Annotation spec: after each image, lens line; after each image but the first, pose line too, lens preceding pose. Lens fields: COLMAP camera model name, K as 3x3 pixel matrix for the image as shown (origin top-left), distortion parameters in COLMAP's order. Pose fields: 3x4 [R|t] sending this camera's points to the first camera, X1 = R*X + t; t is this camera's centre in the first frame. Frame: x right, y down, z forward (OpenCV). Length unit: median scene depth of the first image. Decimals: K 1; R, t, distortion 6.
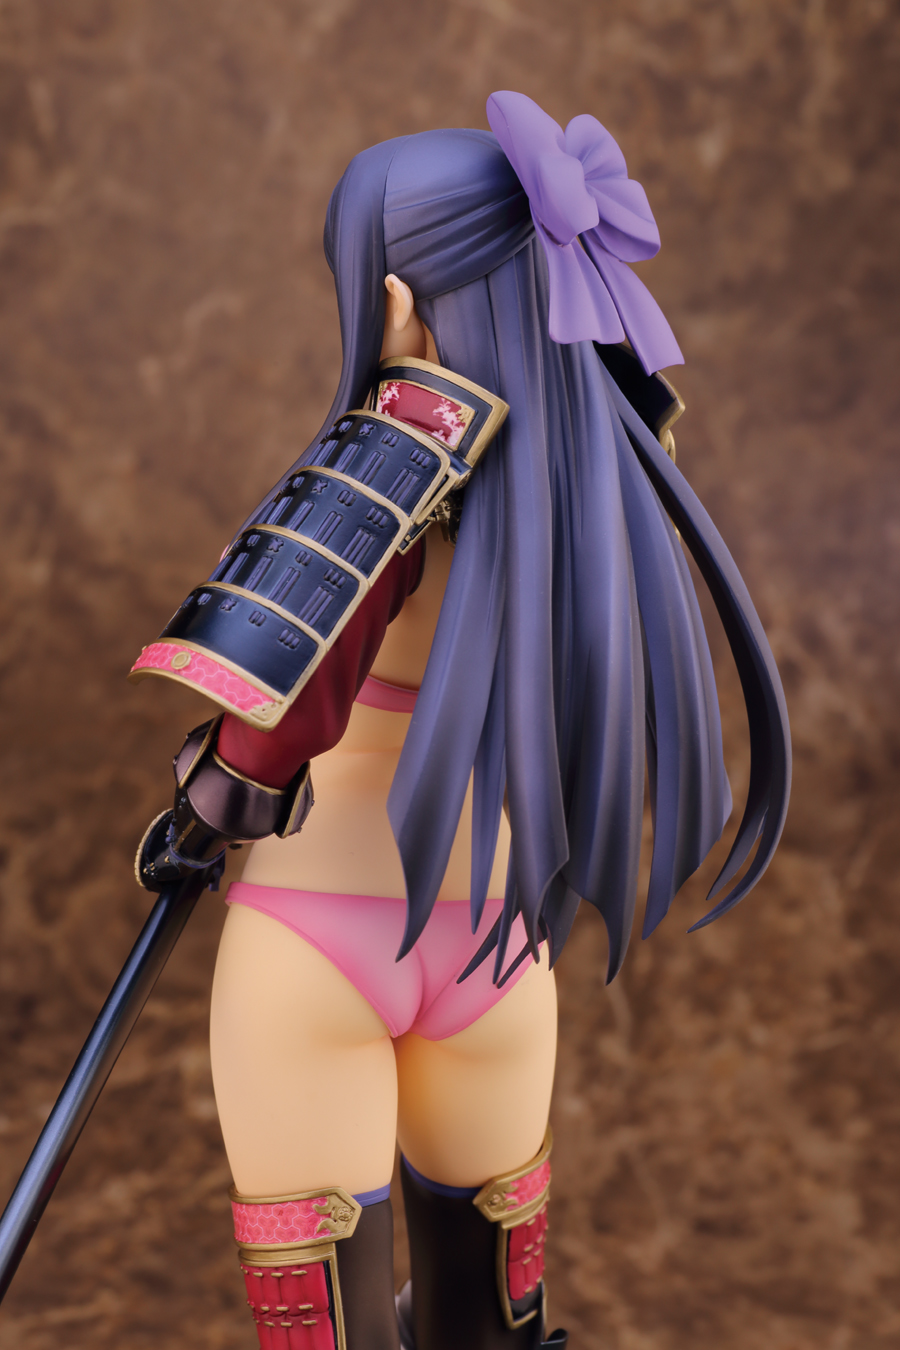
lens RADIAL K [[4168.3, 0, 450.0], [0, 4168.3, 675.0], [0, 0, 1]] dist [0.259664, -2.889589]
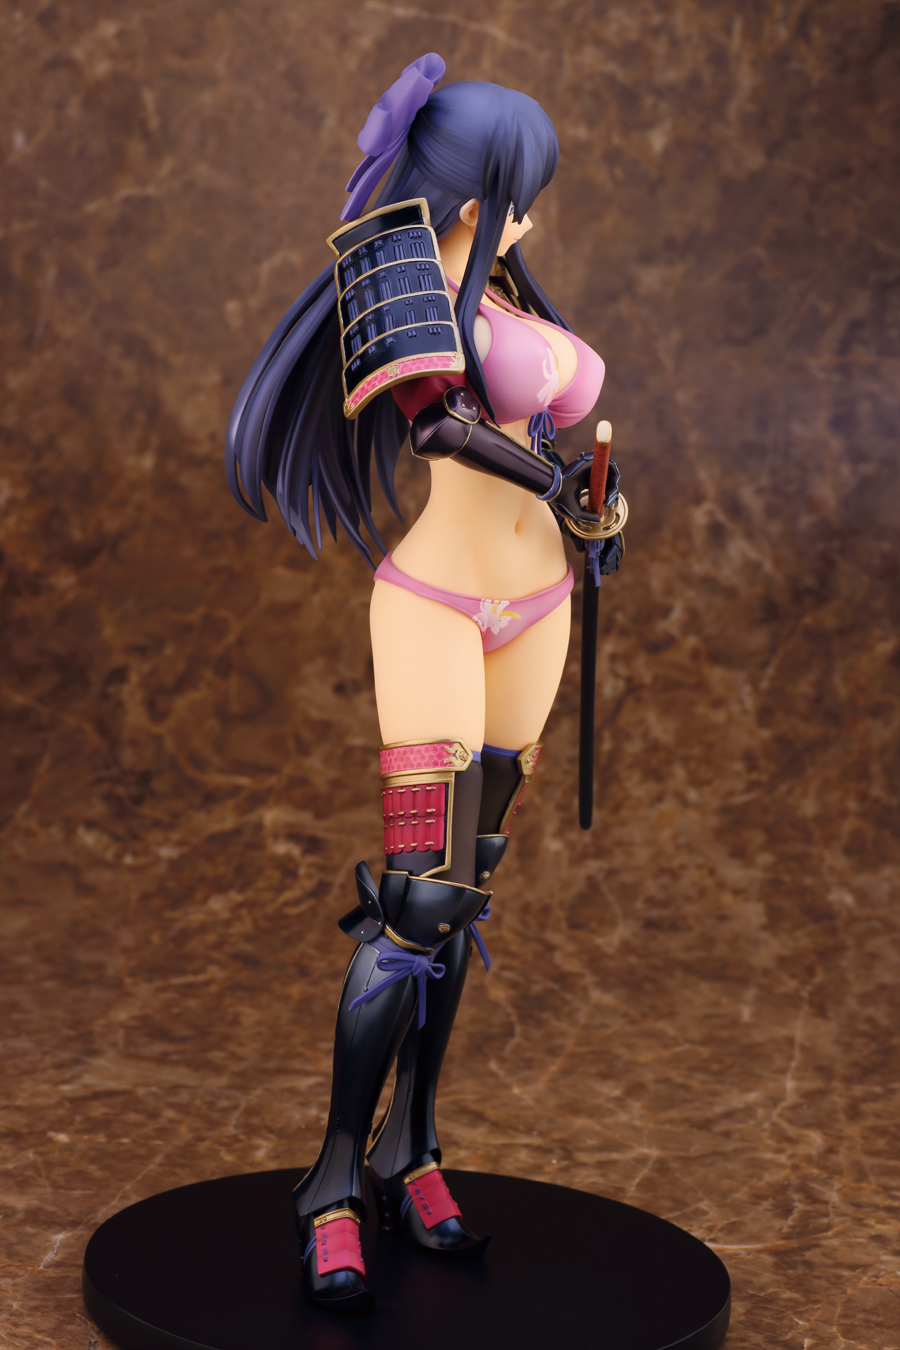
lens RADIAL K [[4168.3, 0, 450.0], [0, 4168.3, 675.0], [0, 0, 1]] dist [0.259664, -2.889589]
pose [[0.999971, 0.000914, 0.007608, -0.013787], [-0.000782, 0.999851, -0.017272, 0.068230], [-0.007623, 0.017266, 0.999822, -0.328617]]
